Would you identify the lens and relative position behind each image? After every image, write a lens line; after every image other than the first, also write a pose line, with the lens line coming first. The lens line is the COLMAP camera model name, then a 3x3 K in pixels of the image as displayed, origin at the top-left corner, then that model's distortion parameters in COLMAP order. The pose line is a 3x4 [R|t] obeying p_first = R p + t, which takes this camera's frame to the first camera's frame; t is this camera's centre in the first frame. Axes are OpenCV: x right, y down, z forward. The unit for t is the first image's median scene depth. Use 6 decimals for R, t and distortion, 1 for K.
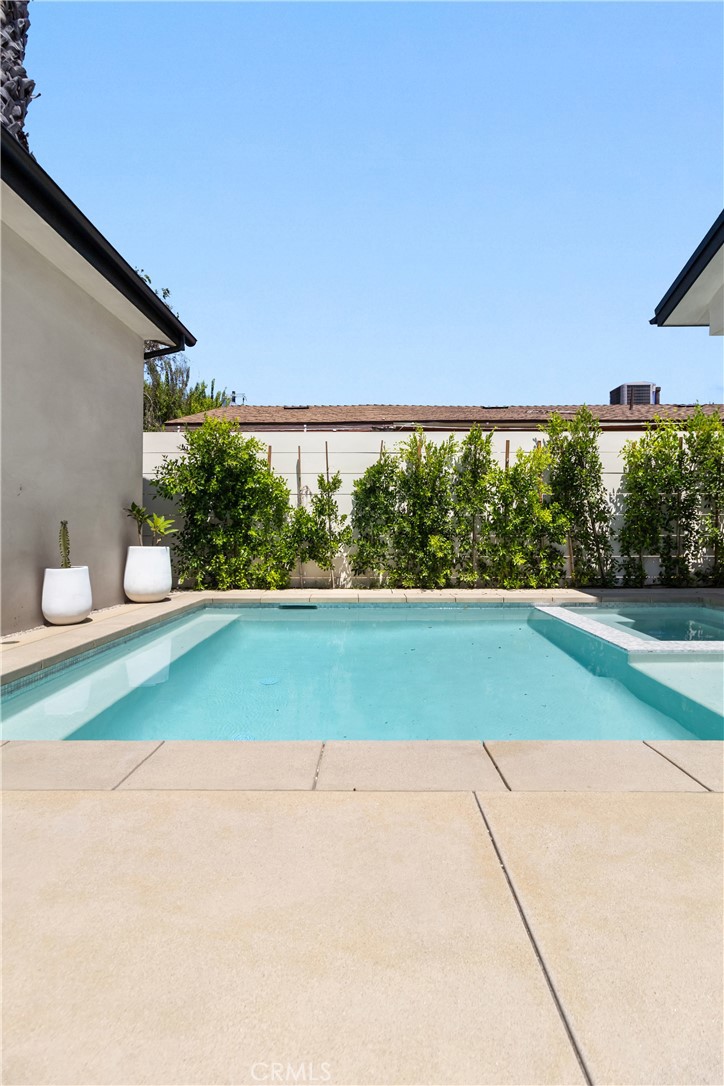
lens RADIAL K [[510.2, 0, 371.8], [0, 510.2, 518.6], [0, 0, 1]] dist [0.003612, 0.001652]
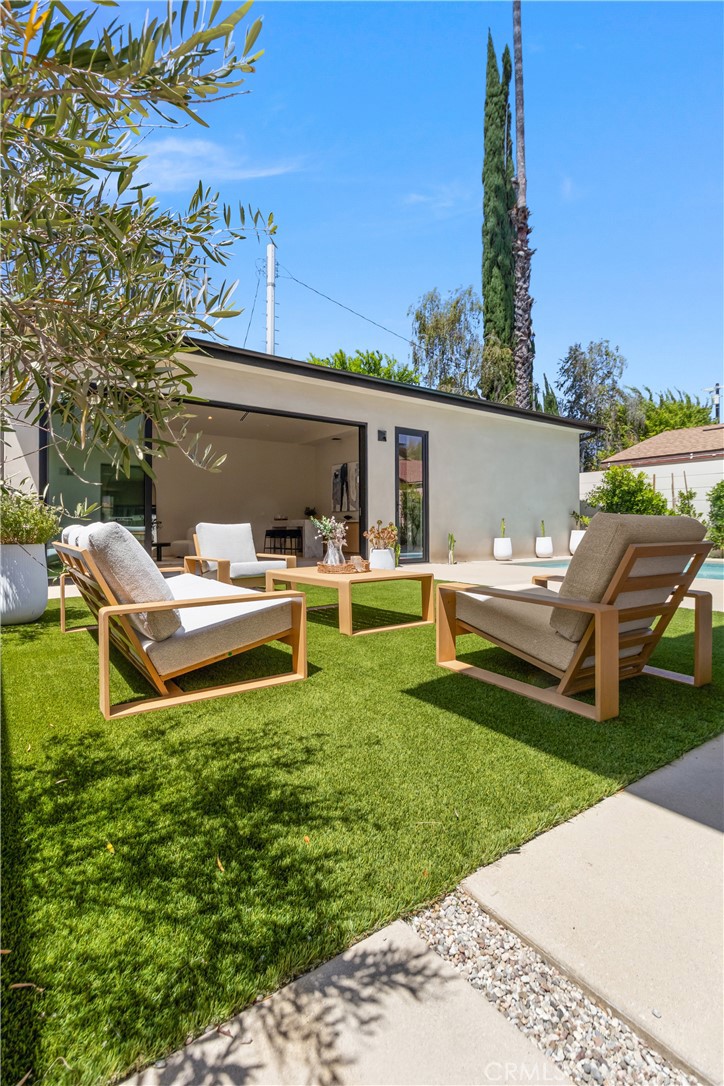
lens RADIAL K [[510.2, 0, 330.4], [0, 510.2, 522.0], [0, 0, 1]] dist [0.003612, 0.001652]
pose [[0.544098, -0.007457, -0.838989, 0.691081], [0.032293, 0.999406, 0.012059, -0.036483], [0.838400, -0.033655, 0.544015, -0.930195]]
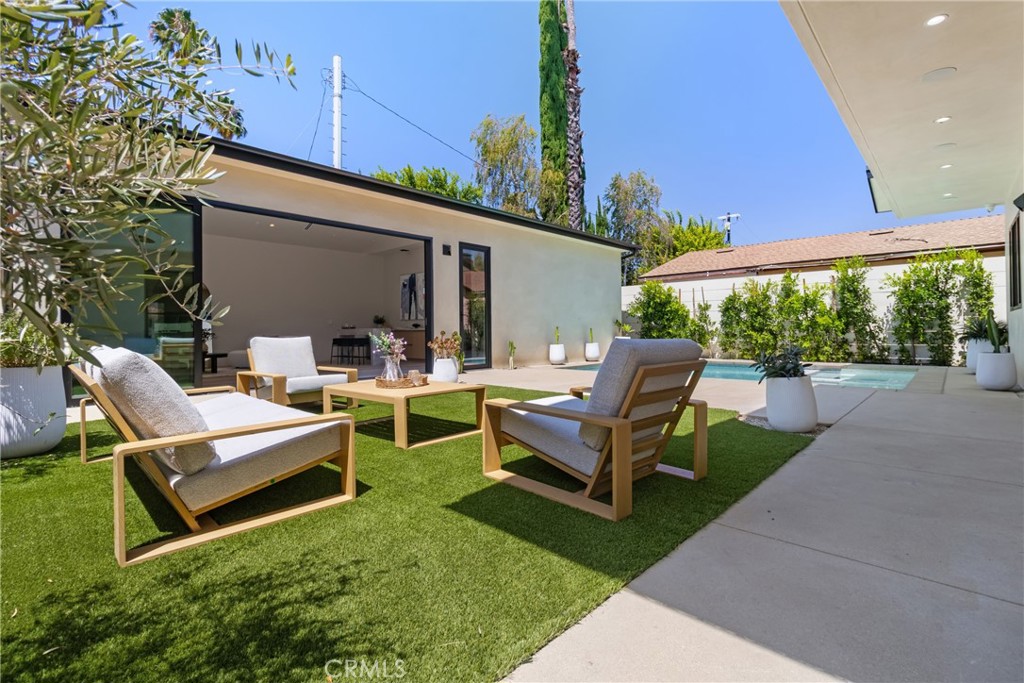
lens RADIAL K [[481.1, 0, 507.2], [0, 481.1, 325.6], [0, 0, 1]] dist [0.003612, 0.001652]
pose [[0.710454, -0.012574, -0.703631, 0.699096], [0.032227, 0.999373, 0.014681, -0.045941], [0.703005, -0.033106, 0.710414, -0.919228]]
